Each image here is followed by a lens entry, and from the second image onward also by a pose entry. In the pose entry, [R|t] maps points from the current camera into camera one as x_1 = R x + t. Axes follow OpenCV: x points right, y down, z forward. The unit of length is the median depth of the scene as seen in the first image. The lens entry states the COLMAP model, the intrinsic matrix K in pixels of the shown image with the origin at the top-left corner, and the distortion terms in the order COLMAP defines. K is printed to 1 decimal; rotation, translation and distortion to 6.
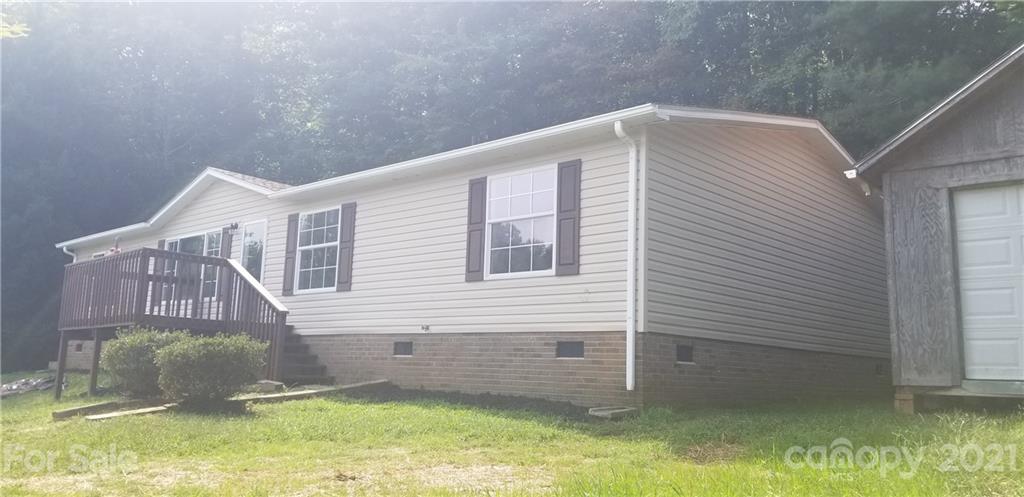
lens RADIAL K [[790.6, 0, 506.2], [0, 790.6, 223.4], [0, 0, 1]] dist [0.084797, -0.151878]
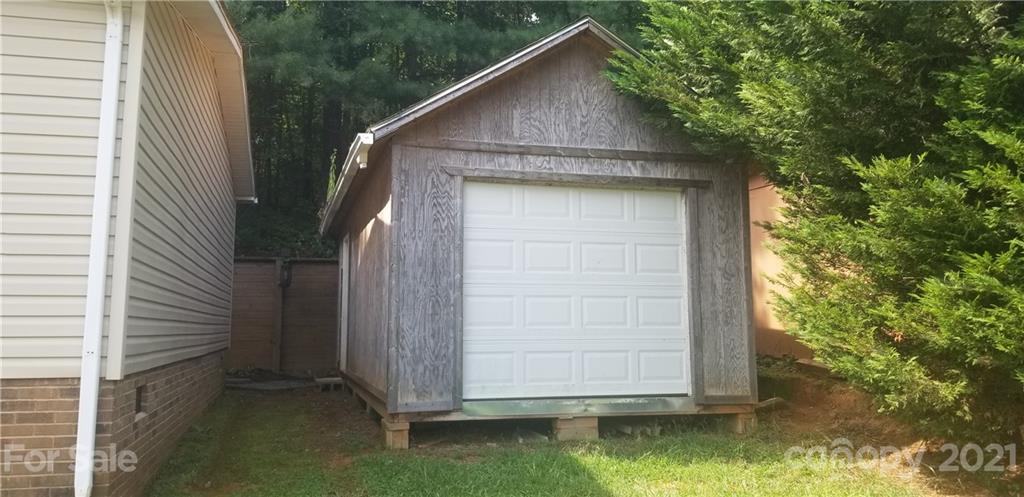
lens RADIAL K [[790.6, 0, 506.2], [0, 790.6, 223.4], [0, 0, 1]] dist [0.084797, -0.151878]
pose [[0.523248, 0.079800, 0.848436, -0.139456], [-0.134341, 0.990881, -0.010347, 0.008466], [-0.841525, -0.108565, 0.529197, 0.511645]]
